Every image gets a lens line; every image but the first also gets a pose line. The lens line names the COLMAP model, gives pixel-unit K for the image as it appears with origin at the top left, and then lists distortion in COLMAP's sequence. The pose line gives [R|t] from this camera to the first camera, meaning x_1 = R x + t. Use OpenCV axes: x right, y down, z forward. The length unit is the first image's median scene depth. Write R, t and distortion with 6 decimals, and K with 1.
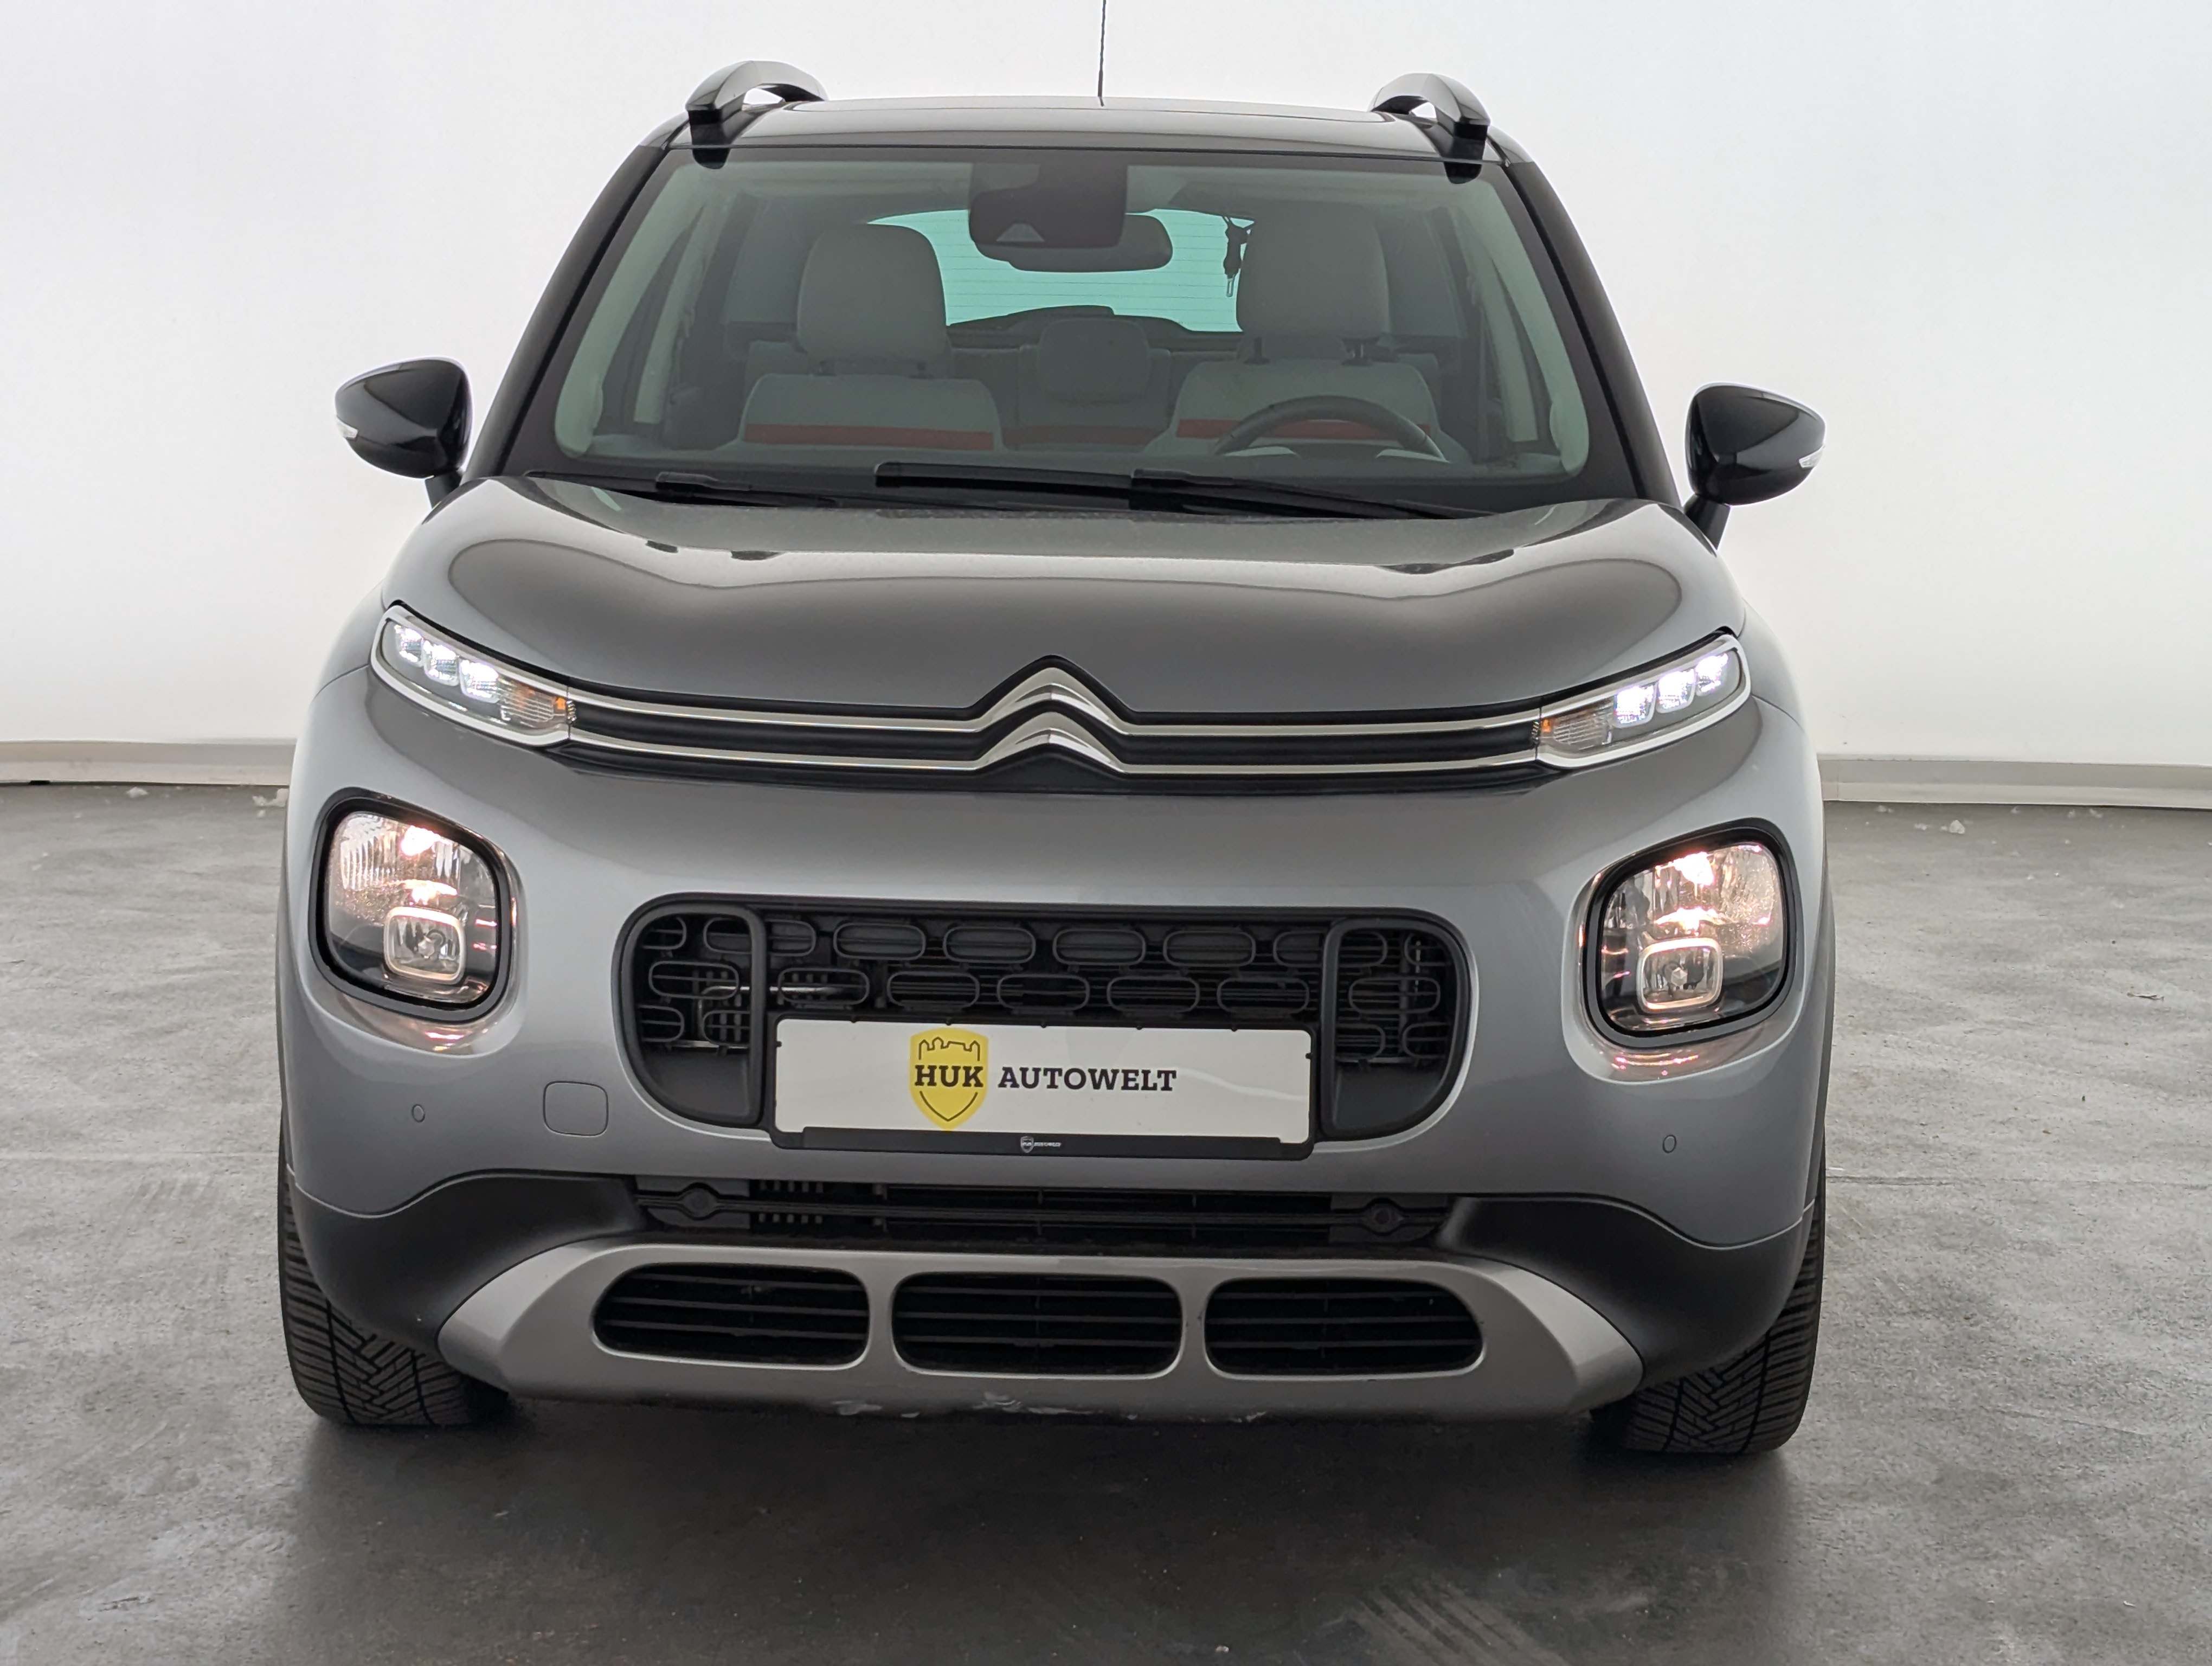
lens RADIAL K [[4146.8, 0, 1106.0], [0, 4146.8, 833.0], [0, 0, 1]] dist [0.199116, -1.369779]
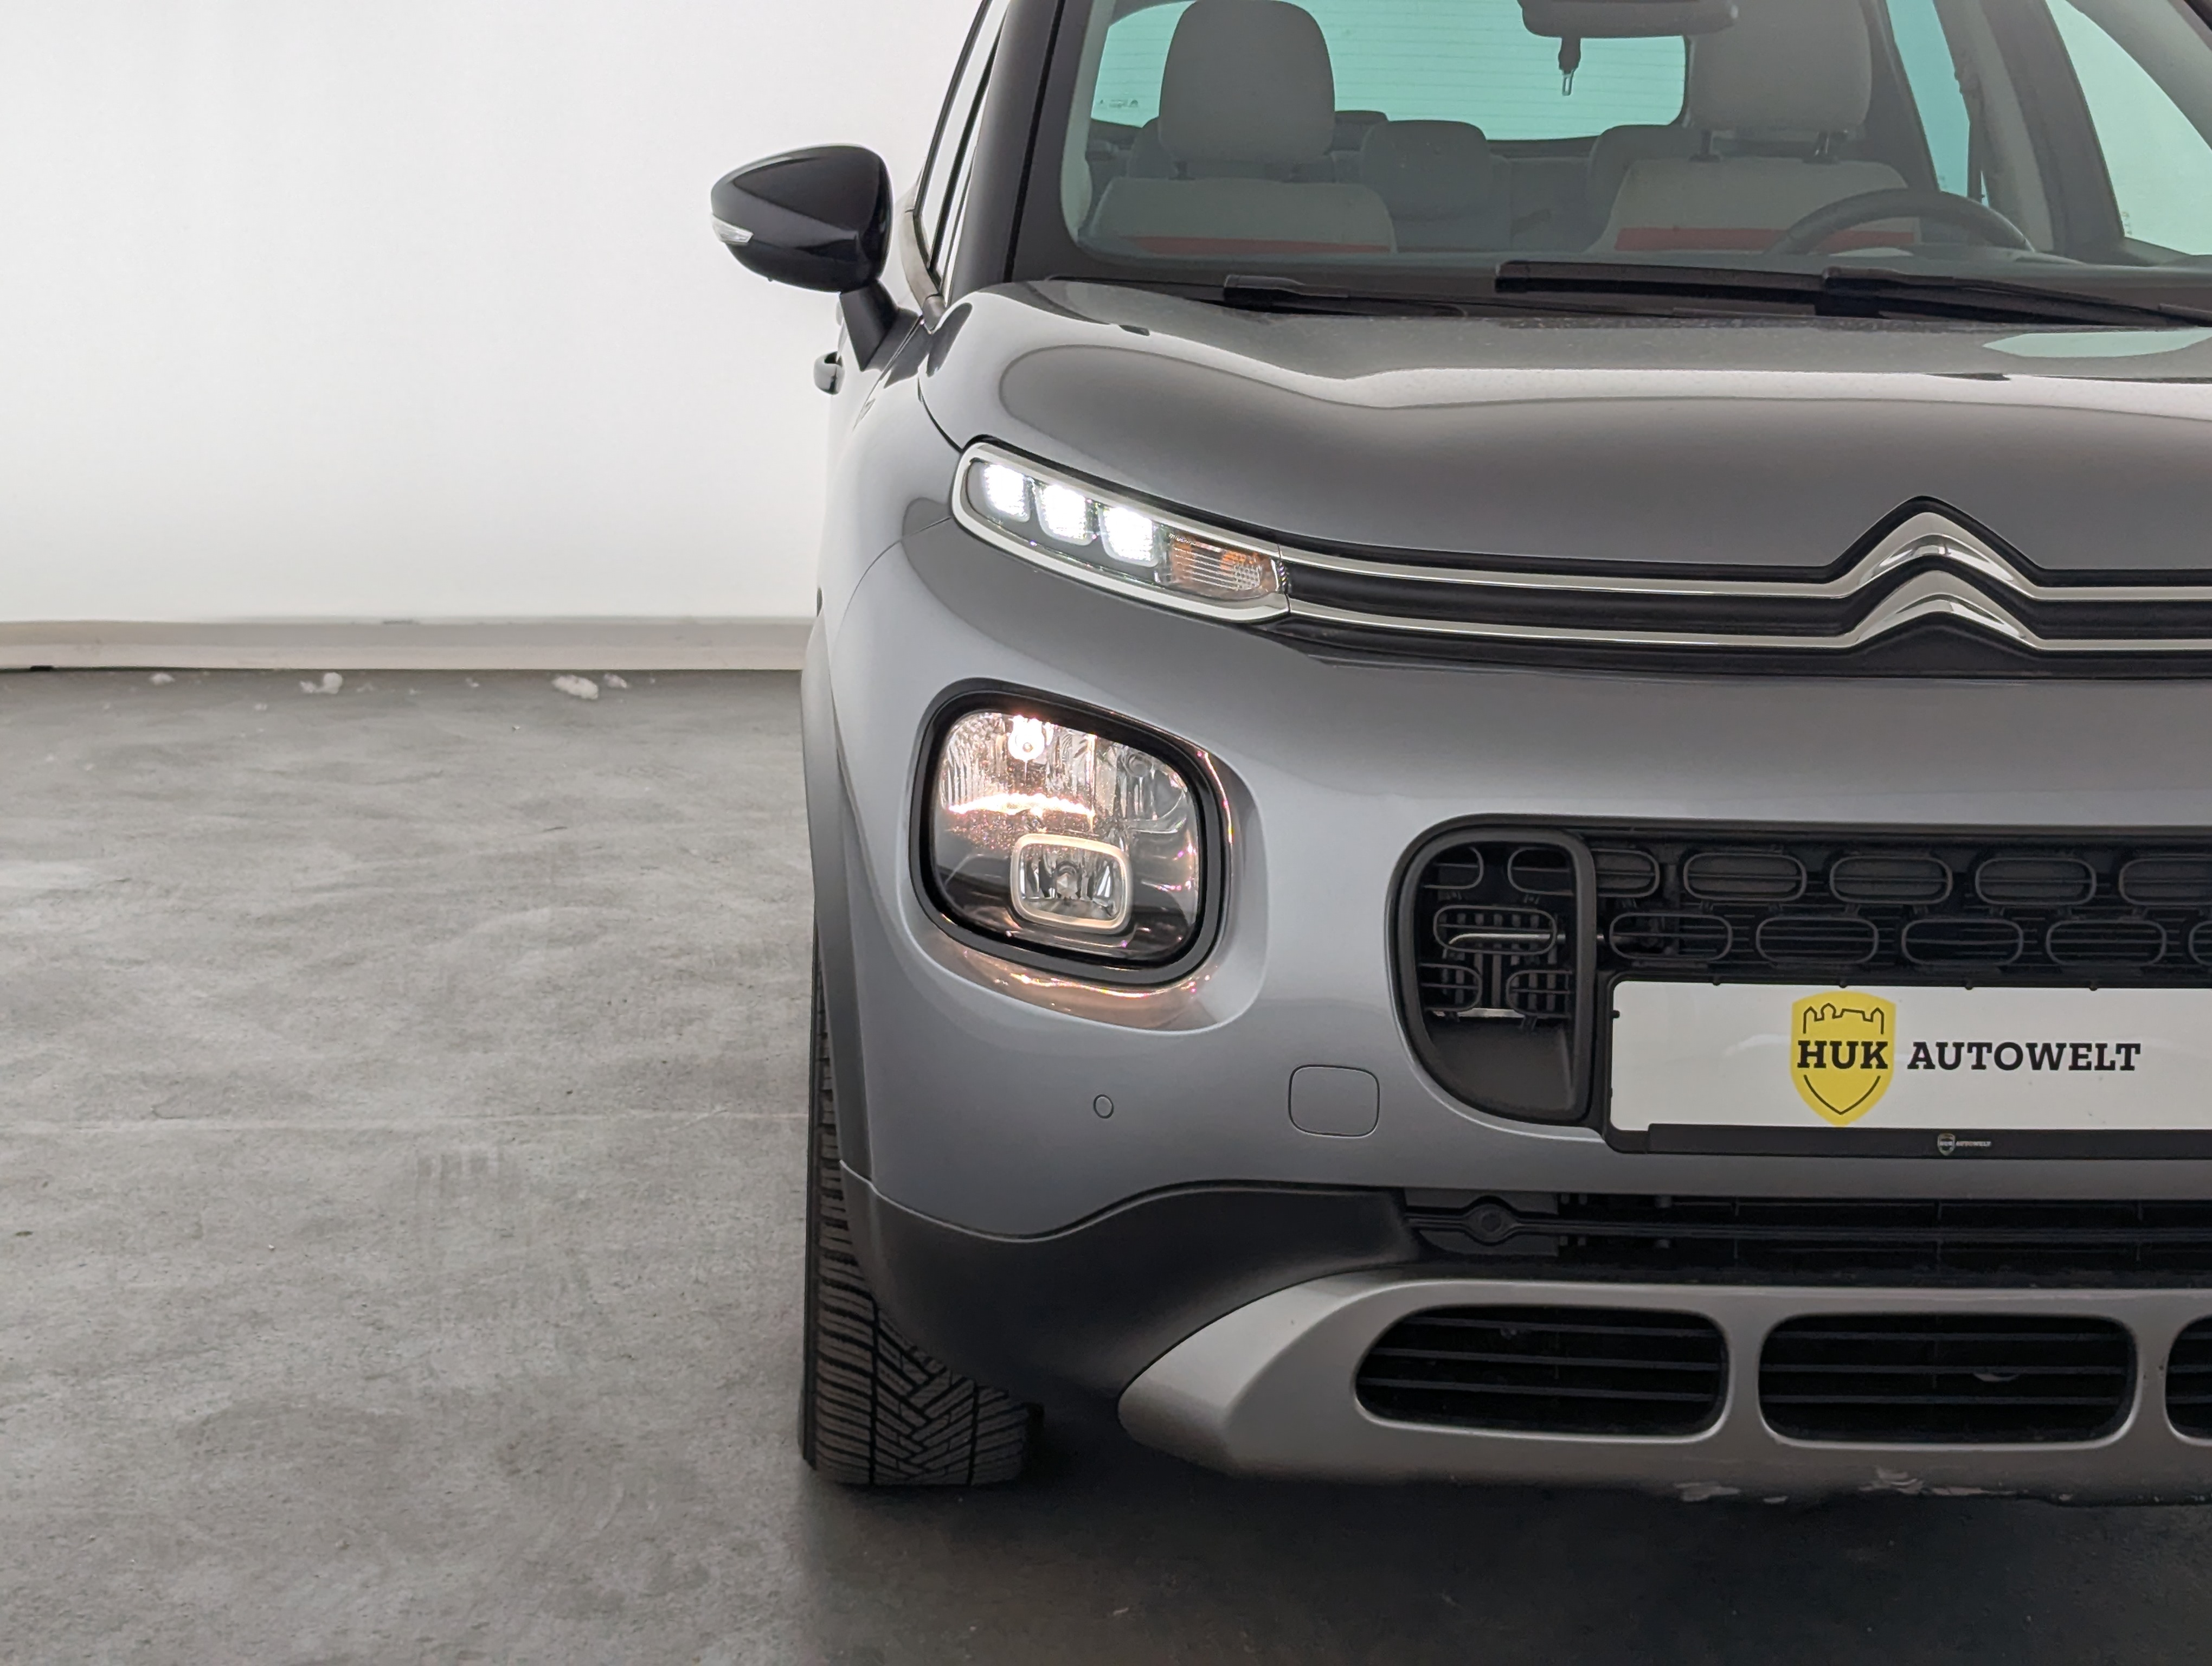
lens RADIAL K [[4174.7, 0, 1154.8], [0, 4174.7, 773.9], [0, 0, 1]] dist [0.248690, -1.798589]
pose [[0.997483, -0.009879, 0.070208, -0.213380], [0.008752, 0.999828, 0.016334, -0.005936], [-0.070357, -0.015678, 0.997399, 0.246060]]
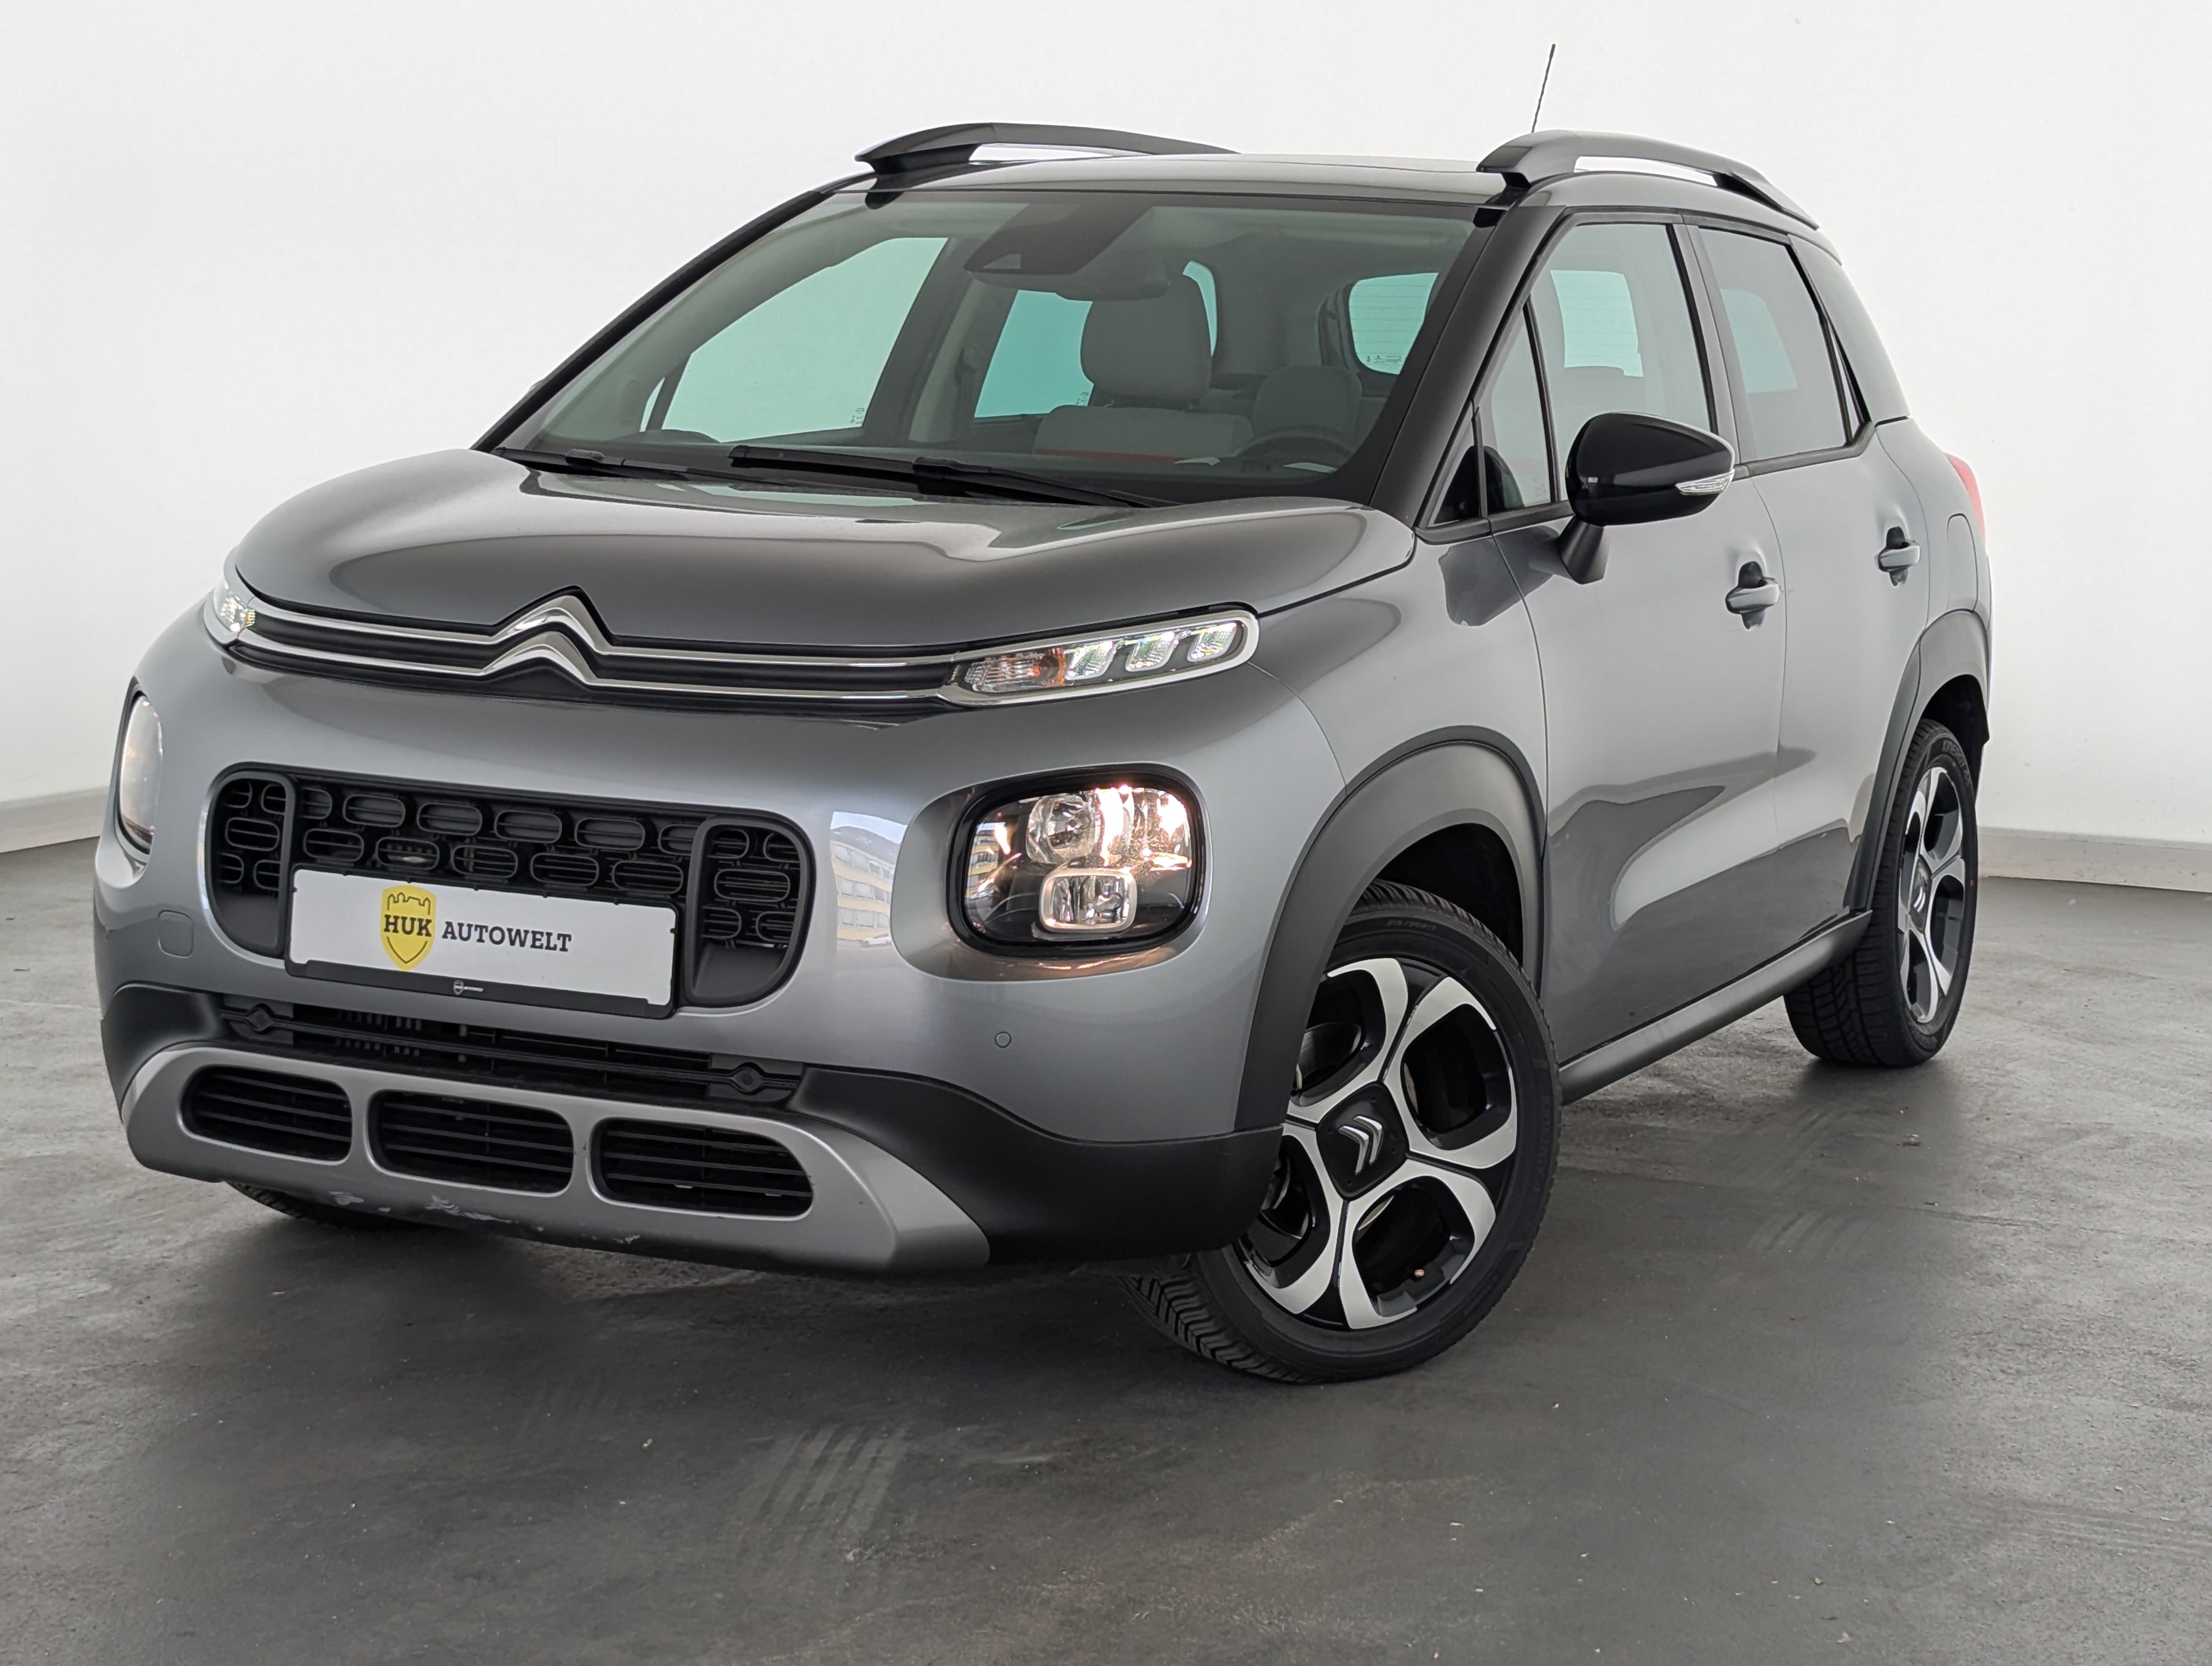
lens RADIAL K [[4146.8, 0, 1106.0], [0, 4146.8, 833.0], [0, 0, 1]] dist [0.199116, -1.369779]
pose [[0.907382, 0.062833, -0.415583, 0.635709], [-0.077203, 0.996856, -0.017848, 0.037444], [0.413155, 0.048280, 0.909380, -0.010139]]
